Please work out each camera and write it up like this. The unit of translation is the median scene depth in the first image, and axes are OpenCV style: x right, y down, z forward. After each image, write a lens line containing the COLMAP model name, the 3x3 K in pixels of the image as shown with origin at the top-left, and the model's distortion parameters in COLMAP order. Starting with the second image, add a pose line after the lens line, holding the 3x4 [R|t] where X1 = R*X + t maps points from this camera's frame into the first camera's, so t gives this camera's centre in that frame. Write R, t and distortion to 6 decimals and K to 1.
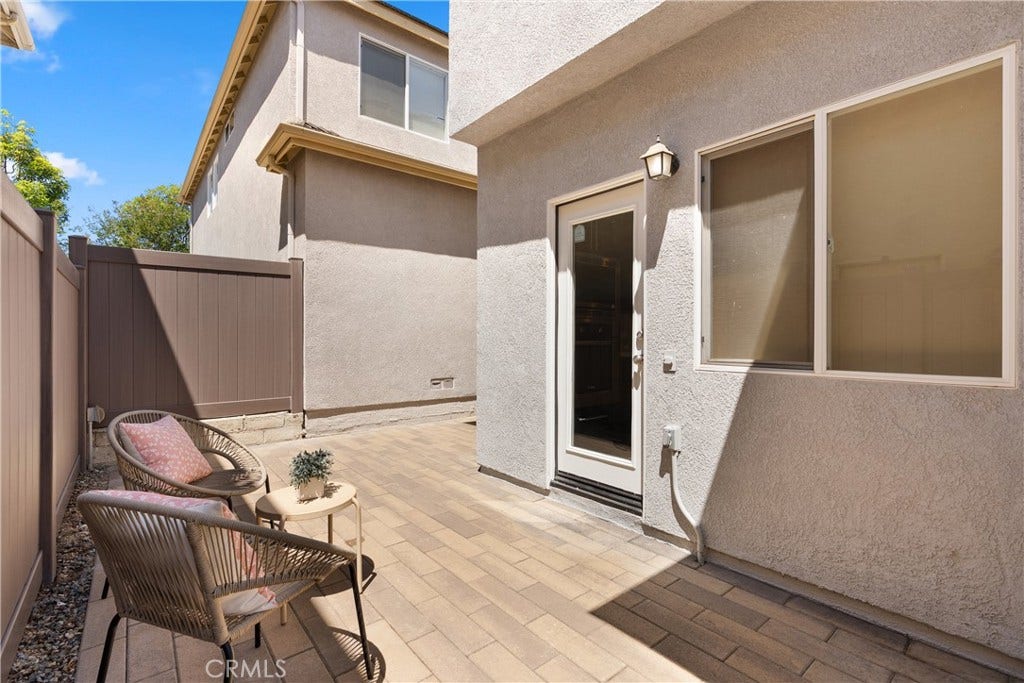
lens RADIAL K [[465.7, 0, 517.2], [0, 465.7, 340.1], [0, 0, 1]] dist [-0.005740, 0.000686]
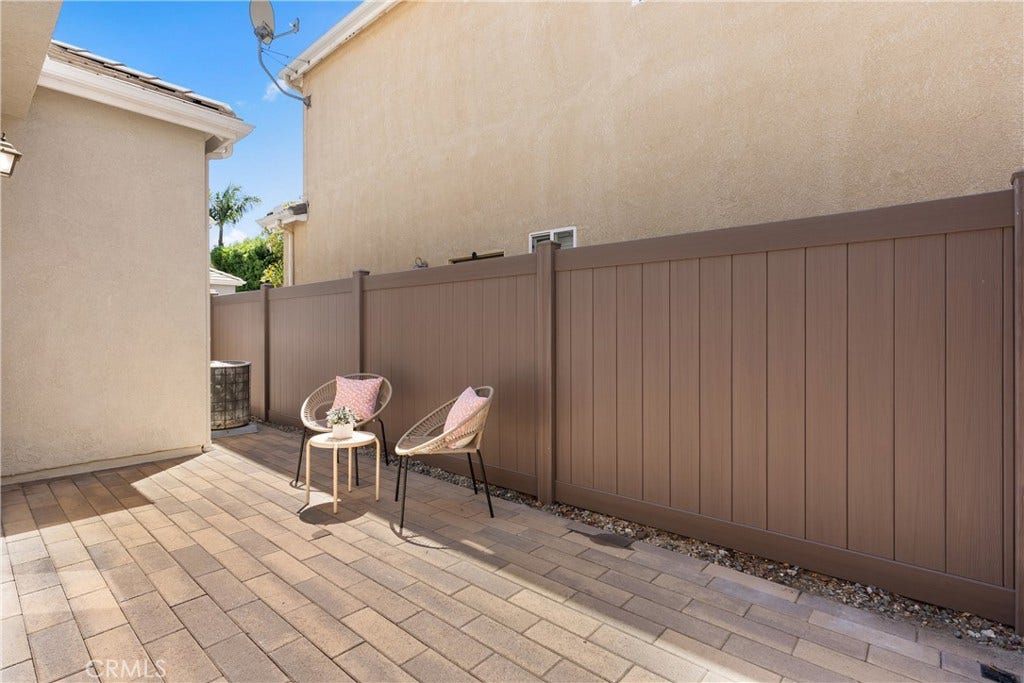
lens RADIAL K [[481.5, 0, 514.0], [0, 481.5, 332.0], [0, 0, 1]] dist [-0.014750, 0.006697]
pose [[-0.986448, 0.000155, -0.164074, -0.452194], [-0.000607, 0.999989, 0.004593, -0.006807], [0.164073, 0.004631, -0.986437, 1.603131]]
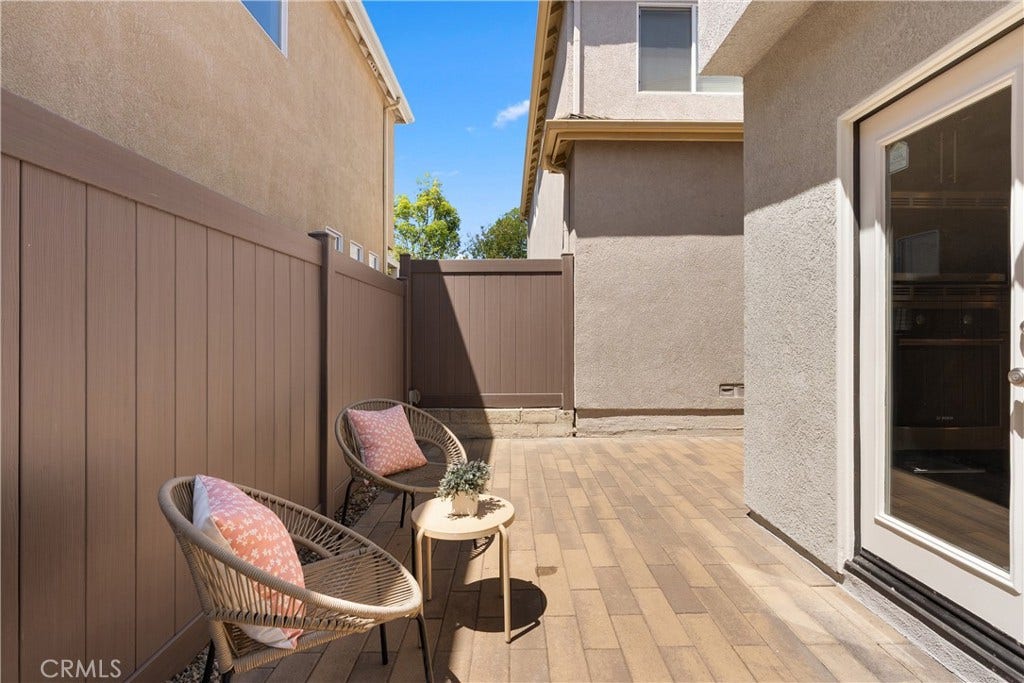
lens RADIAL K [[481.5, 0, 514.0], [0, 481.5, 332.0], [0, 0, 1]] dist [-0.014750, 0.006697]
pose [[0.773750, -0.004647, -0.633474, 0.131006], [-0.000958, 0.999963, -0.008505, -0.001091], [0.633490, 0.007188, 0.773717, 0.207976]]
